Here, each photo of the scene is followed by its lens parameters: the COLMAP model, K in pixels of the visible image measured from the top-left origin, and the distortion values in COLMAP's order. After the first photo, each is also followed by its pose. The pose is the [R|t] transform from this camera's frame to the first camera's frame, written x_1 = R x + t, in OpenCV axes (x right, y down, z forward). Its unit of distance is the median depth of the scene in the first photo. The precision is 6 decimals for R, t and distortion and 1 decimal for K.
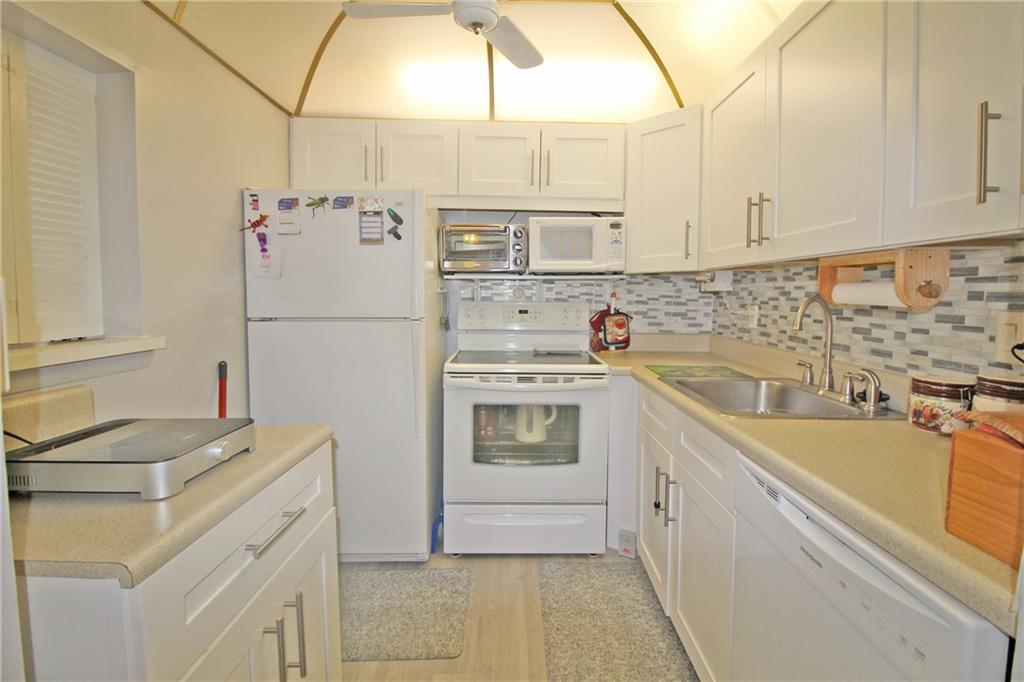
lens RADIAL K [[478.1, 0, 518.3], [0, 478.1, 321.0], [0, 0, 1]] dist [0.003443, -0.014107]
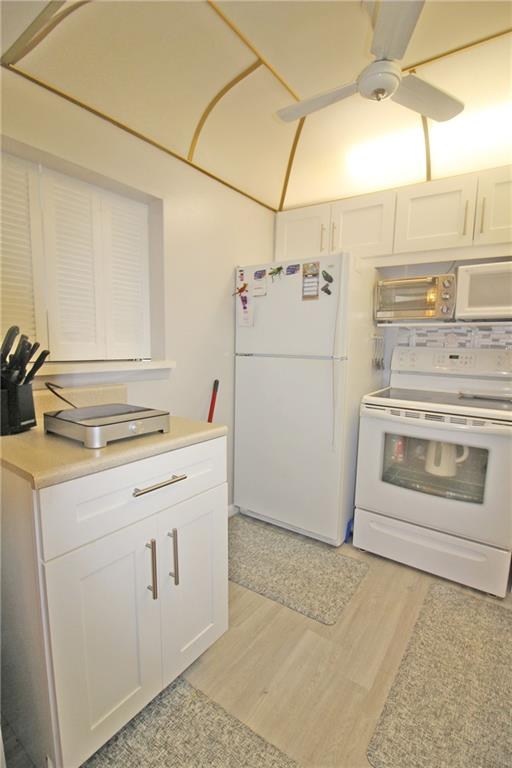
lens RADIAL K [[358.6, 0, 270.0], [0, 358.6, 386.8], [0, 0, 1]] dist [-0.002941, -0.011444]
pose [[0.814347, 0.080680, -0.574743, 0.180398], [-0.047808, 0.996250, 0.072110, 0.011771], [0.578405, -0.031245, 0.815151, 0.121442]]
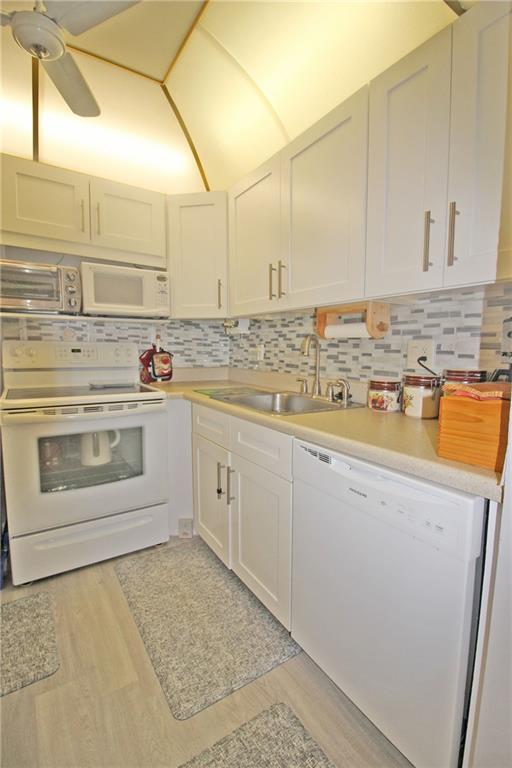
lens RADIAL K [[358.6, 0, 268.6], [0, 358.6, 387.8], [0, 0, 1]] dist [0.003443, -0.014107]
pose [[0.830836, -0.057636, 0.553524, -0.104266], [0.027112, 0.997634, 0.063184, 0.032329], [-0.555856, -0.037489, 0.830433, 0.086827]]
